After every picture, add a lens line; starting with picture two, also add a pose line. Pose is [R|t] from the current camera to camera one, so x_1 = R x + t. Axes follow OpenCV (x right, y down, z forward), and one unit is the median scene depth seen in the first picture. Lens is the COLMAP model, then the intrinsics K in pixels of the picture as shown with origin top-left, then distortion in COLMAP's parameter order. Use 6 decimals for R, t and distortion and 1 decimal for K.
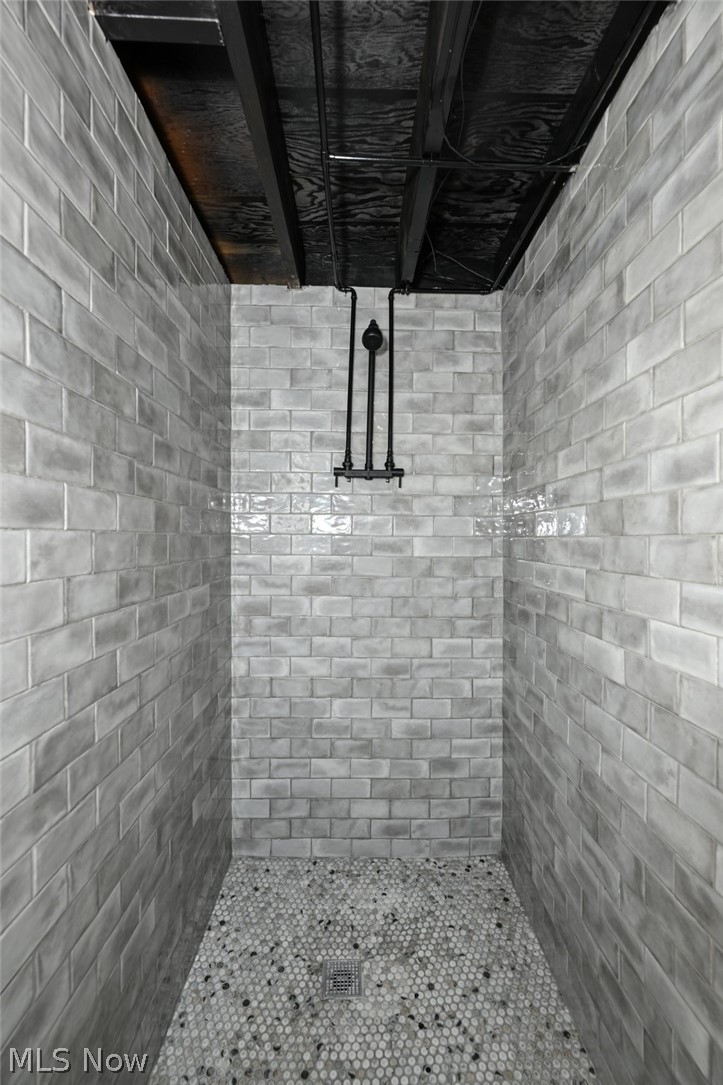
lens RADIAL K [[435.7, 0, 370.0], [0, 435.7, 547.1], [0, 0, 1]] dist [-0.002177, -0.000105]
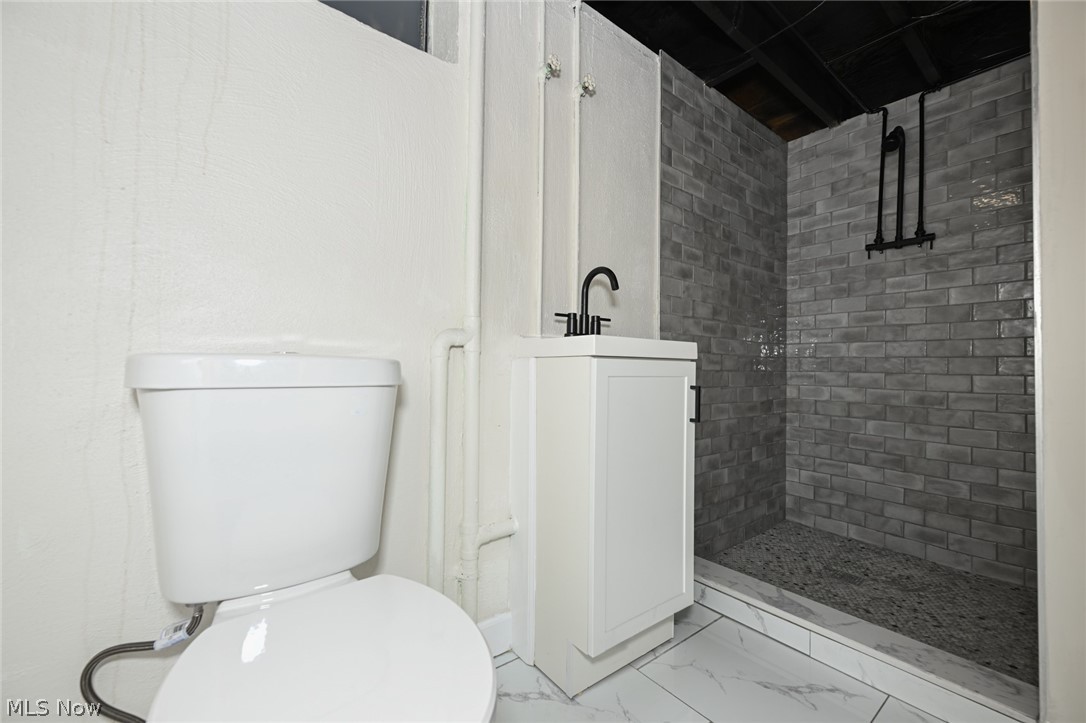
lens RADIAL K [[436.1, 0, 541.7], [0, 436.1, 362.7], [0, 0, 1]] dist [-0.002177, -0.000105]
pose [[0.589679, -0.009014, -0.807587, 0.403533], [-0.026393, 0.999189, -0.030424, 0.245443], [0.807206, 0.039255, 0.588963, -0.580054]]
